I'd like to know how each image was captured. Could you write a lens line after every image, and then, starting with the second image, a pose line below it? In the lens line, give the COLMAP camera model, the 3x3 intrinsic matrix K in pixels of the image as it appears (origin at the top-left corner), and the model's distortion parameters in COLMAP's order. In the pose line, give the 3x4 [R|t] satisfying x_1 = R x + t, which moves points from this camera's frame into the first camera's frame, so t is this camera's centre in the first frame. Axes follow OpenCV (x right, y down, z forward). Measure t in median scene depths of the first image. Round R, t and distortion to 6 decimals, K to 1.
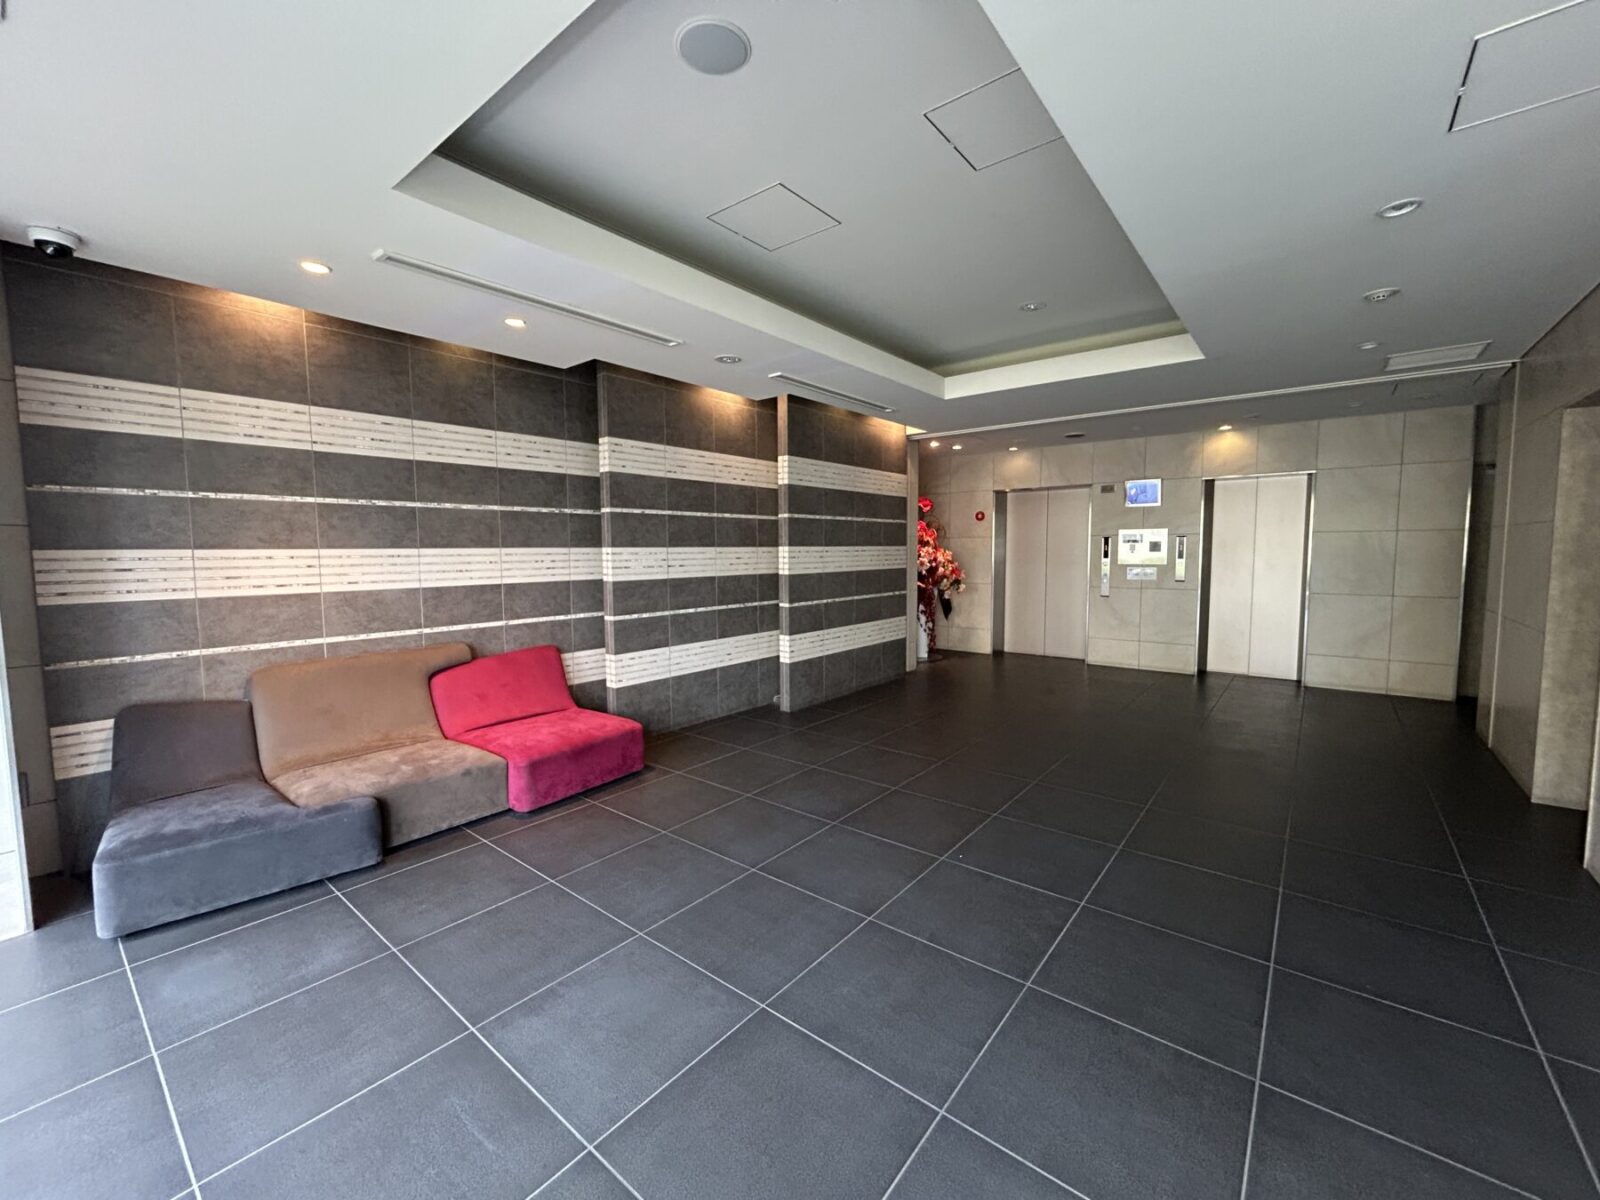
lens RADIAL K [[645.3, 0, 801.0], [0, 645.3, 600.7], [0, 0, 1]] dist [-0.000039, -0.000153]
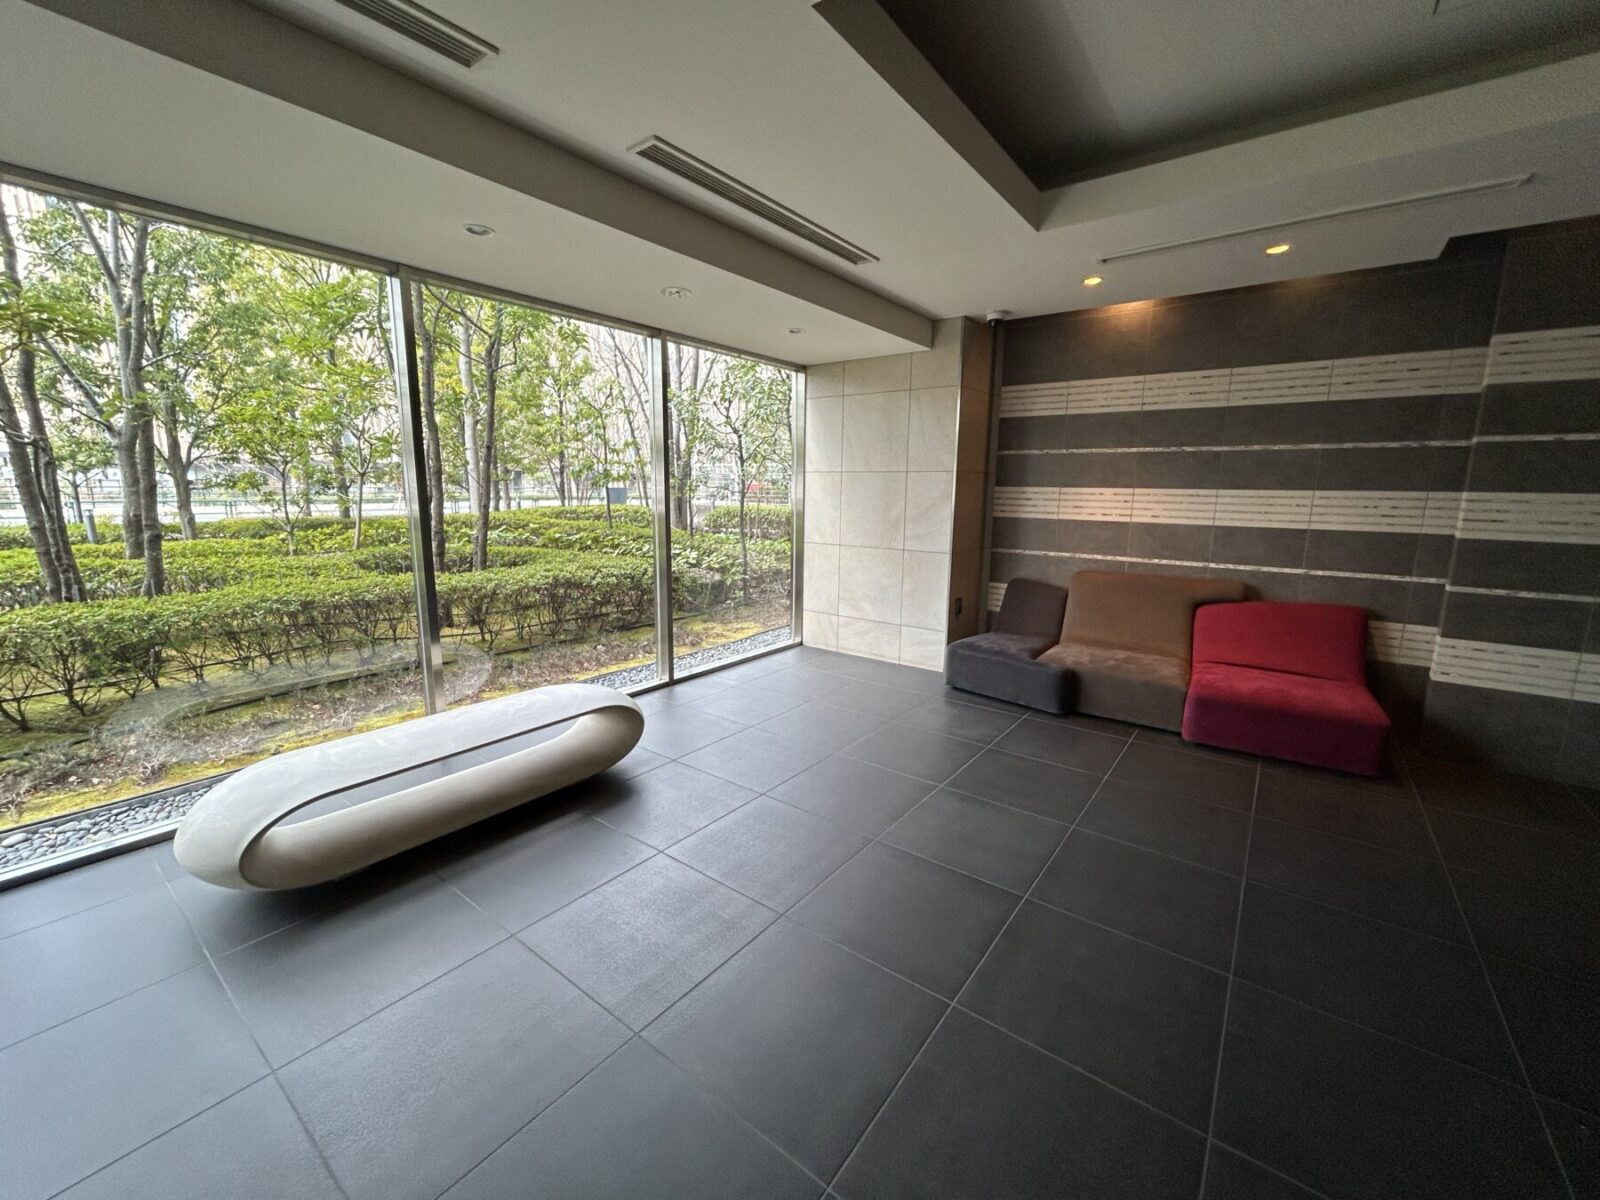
lens RADIAL K [[645.3, 0, 800.2], [0, 645.3, 595.9], [0, 0, 1]] dist [-0.000039, -0.000153]
pose [[0.029295, 0.172654, -0.984547, 0.517960], [-0.097430, 0.980773, 0.169093, -0.020847], [0.994811, 0.090971, 0.045553, 0.279373]]
